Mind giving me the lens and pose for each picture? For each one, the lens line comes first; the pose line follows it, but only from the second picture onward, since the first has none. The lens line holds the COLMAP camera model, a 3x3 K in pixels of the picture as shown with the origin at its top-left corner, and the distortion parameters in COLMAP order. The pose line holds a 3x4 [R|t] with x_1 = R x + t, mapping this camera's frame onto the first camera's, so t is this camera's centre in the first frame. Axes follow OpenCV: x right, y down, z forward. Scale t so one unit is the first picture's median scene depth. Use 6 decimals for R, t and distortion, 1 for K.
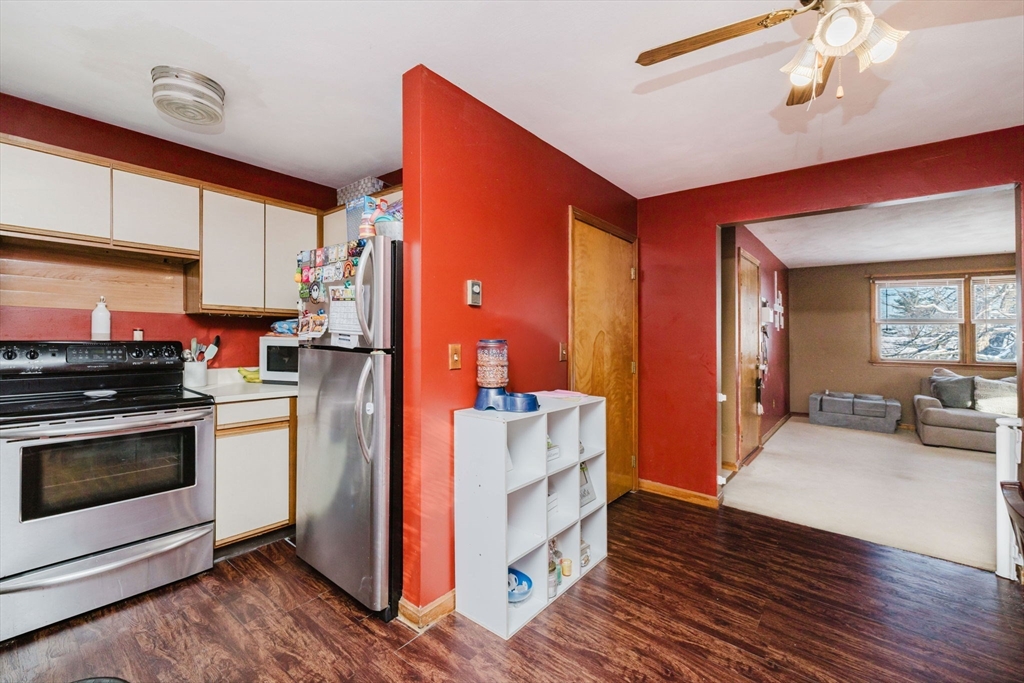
lens RADIAL K [[428.6, 0, 512.3], [0, 428.6, 323.2], [0, 0, 1]] dist [-0.000841, -0.000118]
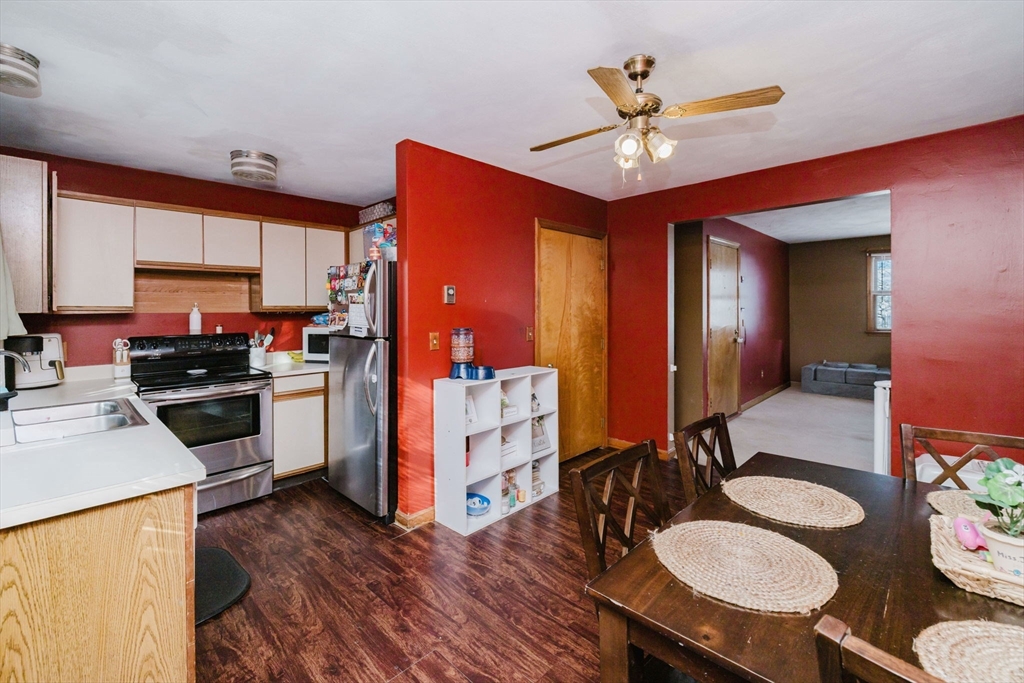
lens RADIAL K [[432.8, 0, 515.9], [0, 432.8, 282.9], [0, 0, 1]] dist [-0.000266, -0.000062]
pose [[0.996264, -0.031733, -0.080323, 0.240504], [0.028905, 0.998929, -0.036134, -0.051509], [0.081384, 0.033677, 0.996114, -0.383248]]
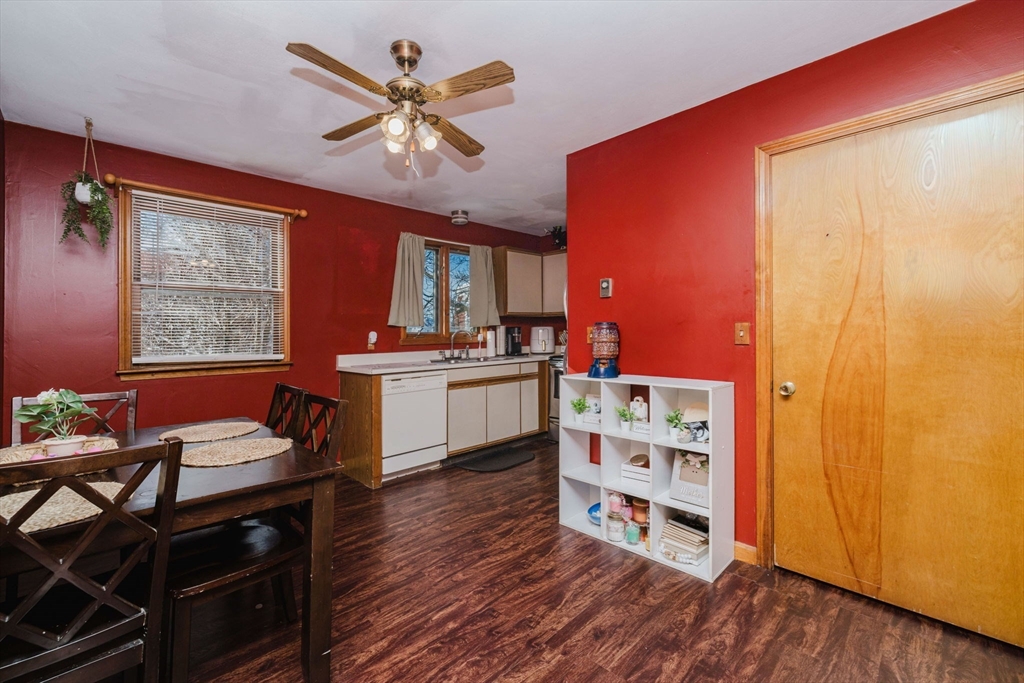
lens RADIAL K [[436.7, 0, 505.0], [0, 436.7, 292.1], [0, 0, 1]] dist [0.001236, -0.000420]
pose [[-0.121078, -0.104593, -0.987117, 1.267538], [0.045867, 0.992782, -0.110819, 0.077538], [0.991583, -0.058694, -0.115407, 0.820487]]
